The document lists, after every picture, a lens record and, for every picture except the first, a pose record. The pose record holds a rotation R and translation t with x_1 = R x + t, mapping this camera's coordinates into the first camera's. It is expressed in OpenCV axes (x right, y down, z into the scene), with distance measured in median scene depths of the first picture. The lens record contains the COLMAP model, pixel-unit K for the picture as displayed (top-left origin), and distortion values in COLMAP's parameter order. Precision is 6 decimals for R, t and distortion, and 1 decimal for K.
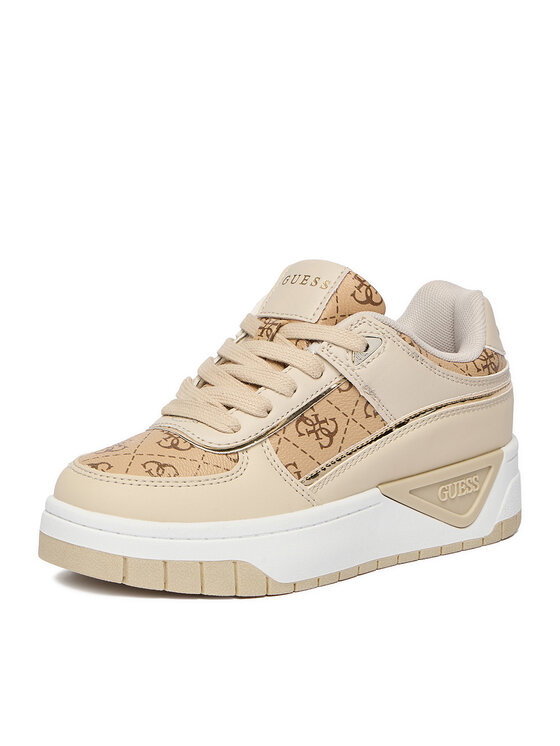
lens RADIAL K [[2245.4, 0, 279.3], [0, 2245.4, 373.1], [0, 0, 1]] dist [-0.039719, 0.000000]
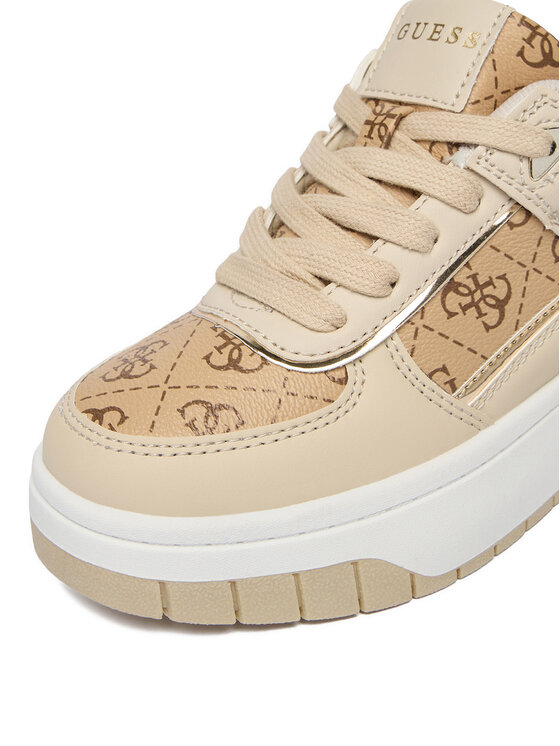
lens RADIAL K [[1532.2, 0, 282.4], [0, 1532.2, 372.6], [0, 0, 1]] dist [-0.084526, 0.000000]
pose [[0.994166, -0.071792, -0.080496, -0.003013], [0.089497, 0.965602, 0.244136, -0.058481], [0.060200, -0.249916, 0.966394, 0.605860]]
